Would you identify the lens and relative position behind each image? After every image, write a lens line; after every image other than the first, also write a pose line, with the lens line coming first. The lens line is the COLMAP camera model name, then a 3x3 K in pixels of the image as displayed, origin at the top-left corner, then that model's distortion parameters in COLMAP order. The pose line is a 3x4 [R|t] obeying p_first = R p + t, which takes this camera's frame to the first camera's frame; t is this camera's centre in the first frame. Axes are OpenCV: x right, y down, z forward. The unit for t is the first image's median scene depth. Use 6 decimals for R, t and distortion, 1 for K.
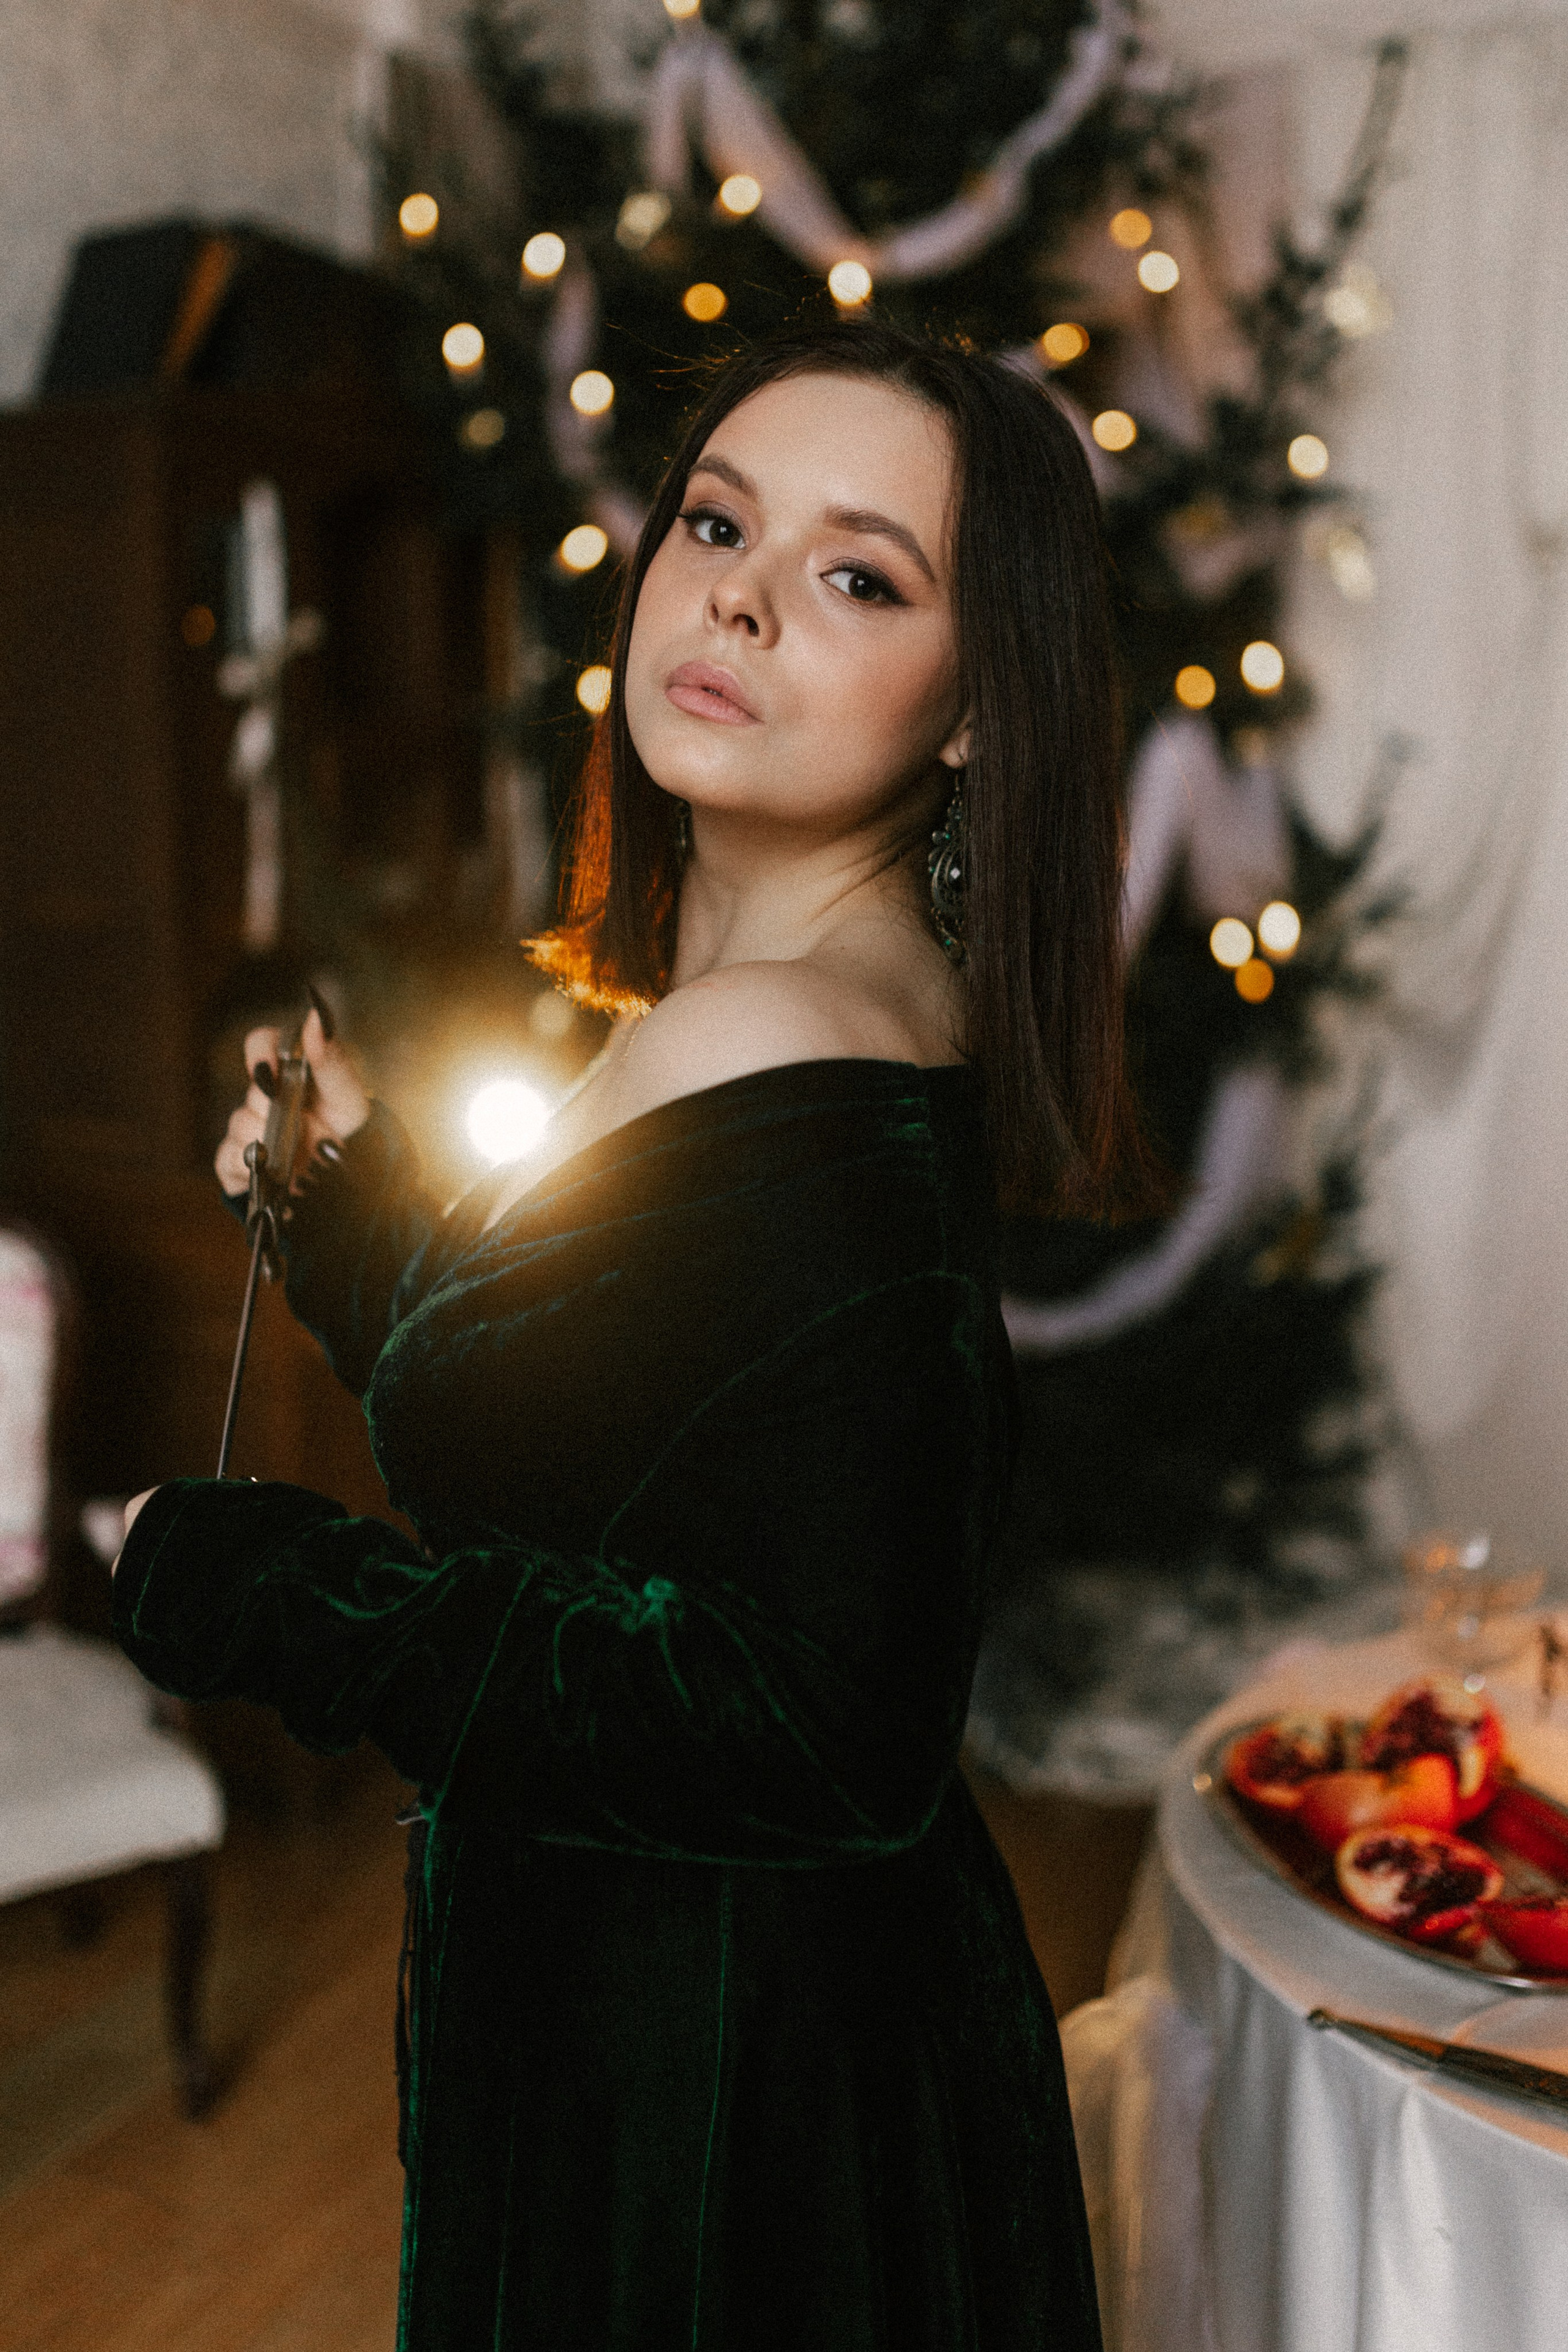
lens RADIAL K [[2228.4, 0, 835.7], [0, 2228.4, 1171.9], [0, 0, 1]] dist [0.006652, 0.000348]
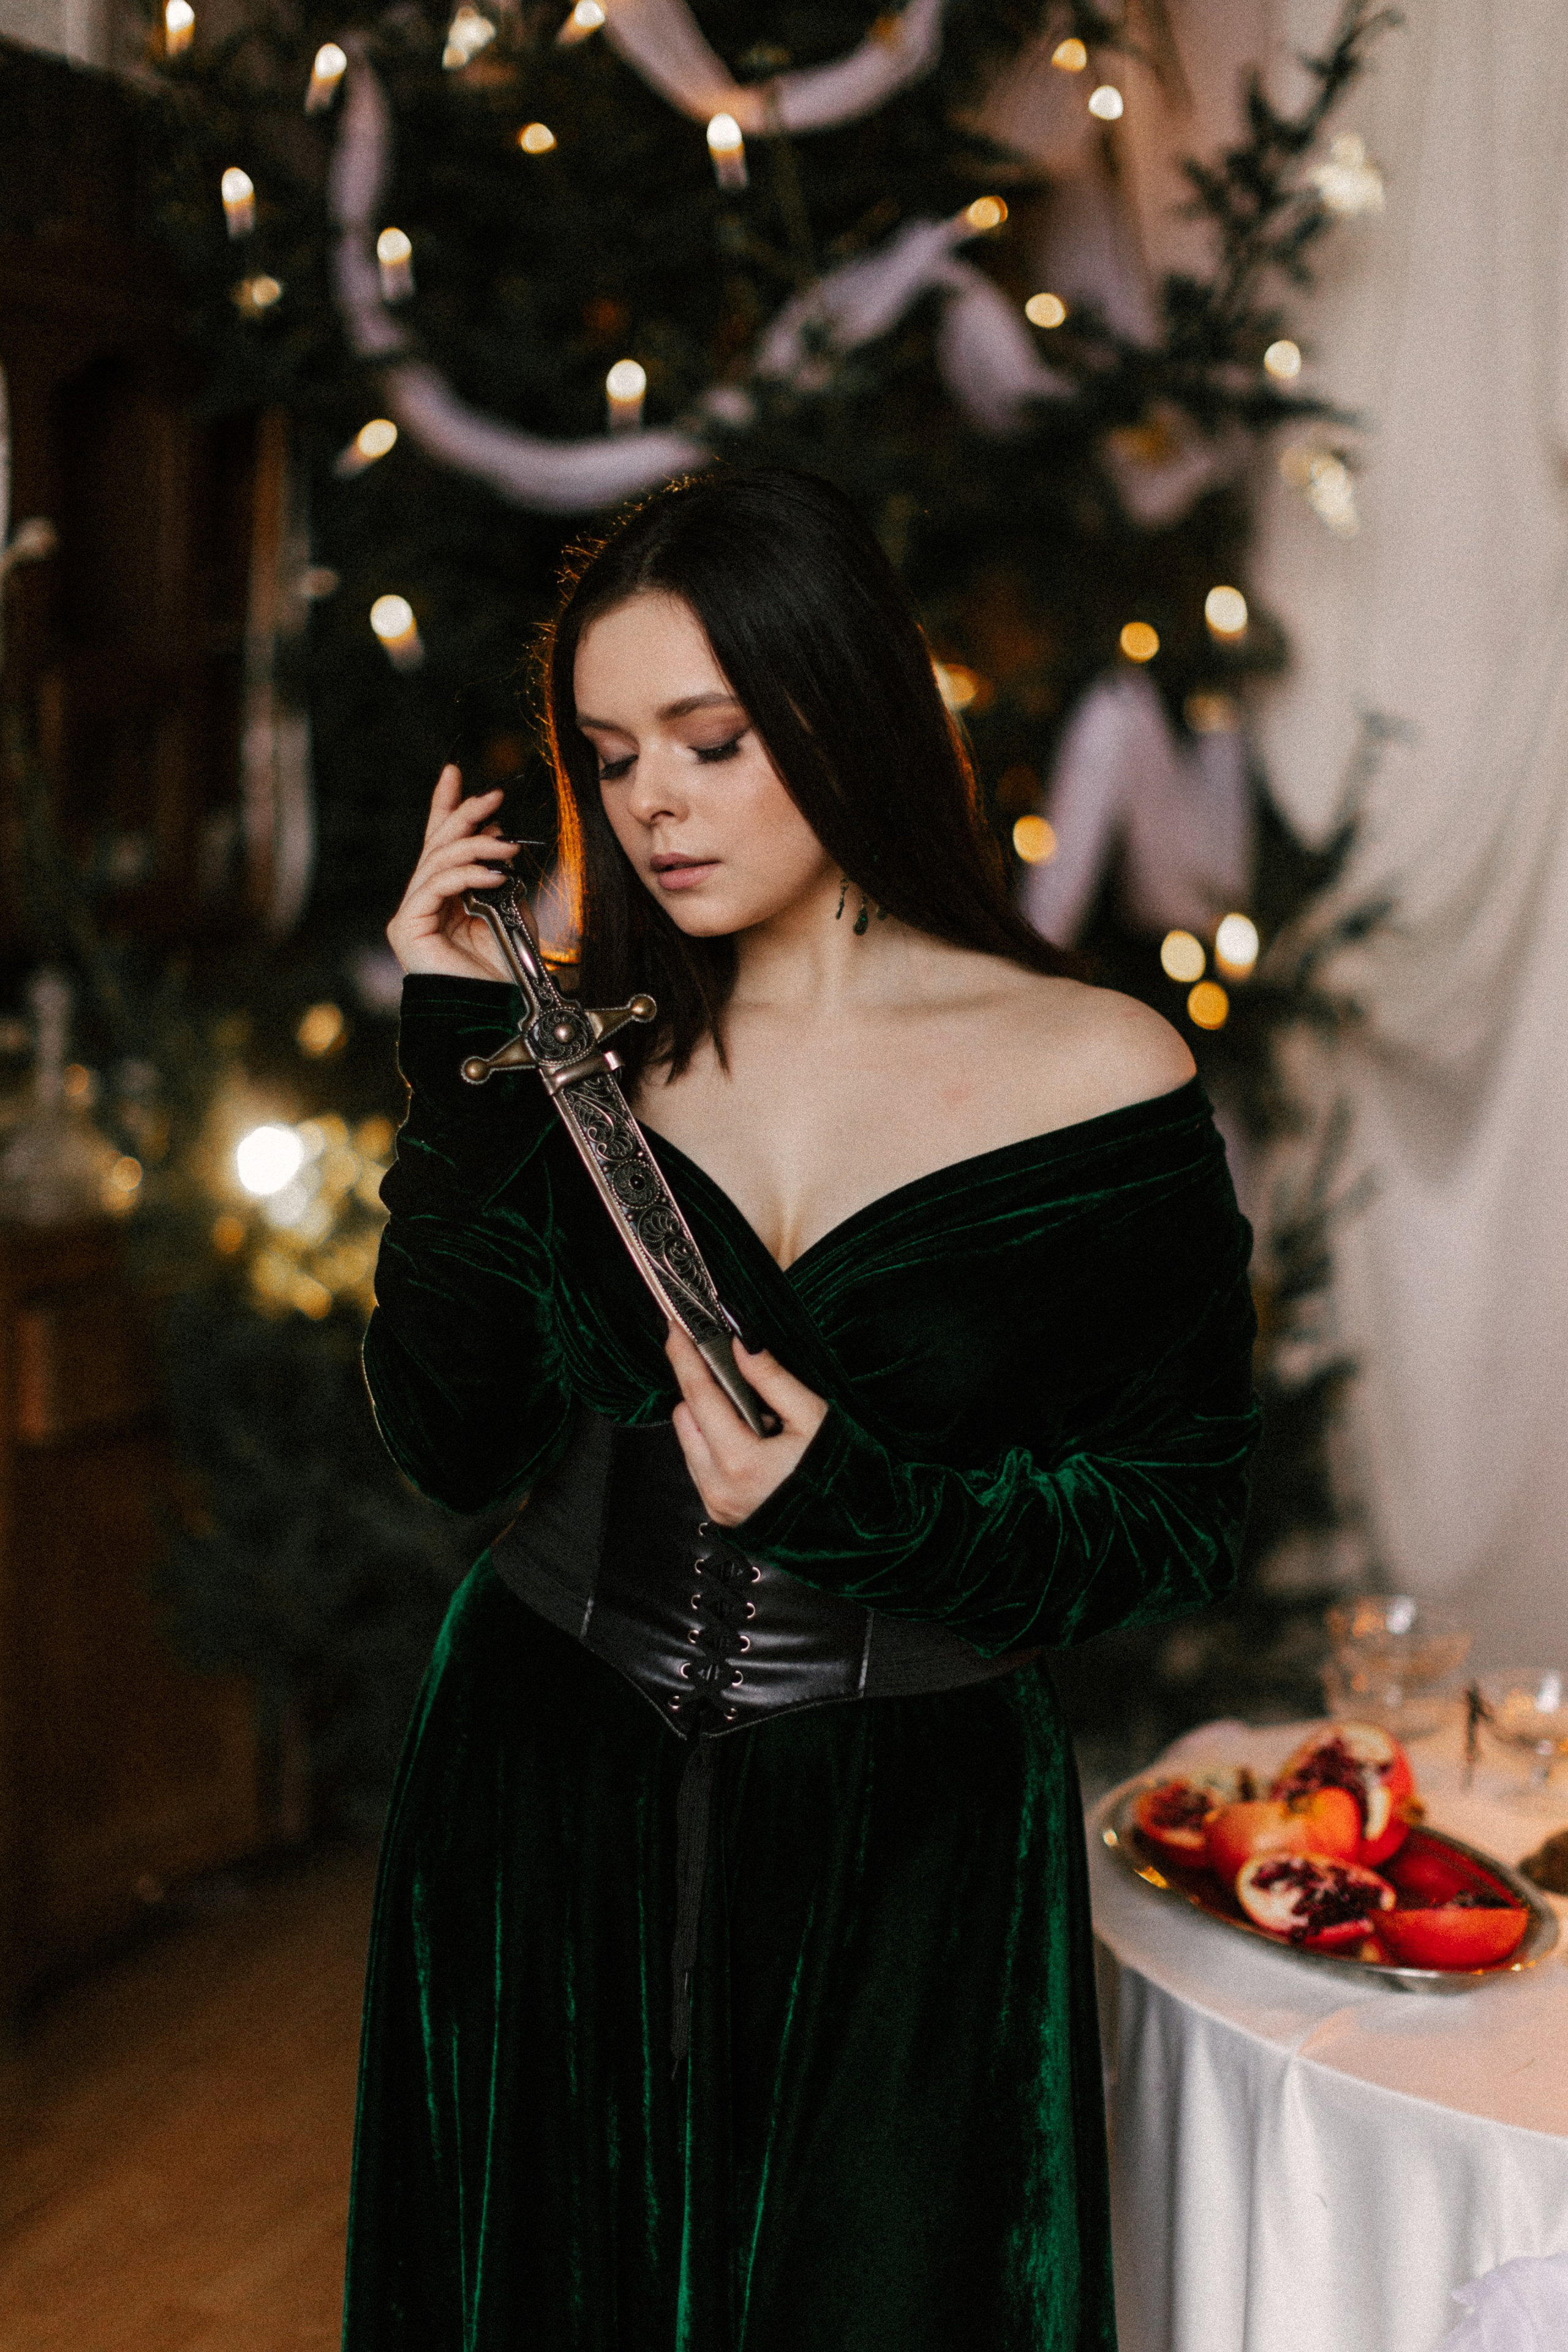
lens RADIAL K [[3367.1, 0, 787.3], [0, 3367.1, 1139.3], [0, 0, 1]] dist [0.203969, -0.751445]
pose [[0.998413, 0.022753, 0.051522, -0.026471], [-0.020569, 0.998884, -0.042523, 0.018265], [-0.052432, 0.041396, 0.997766, -0.220657]]
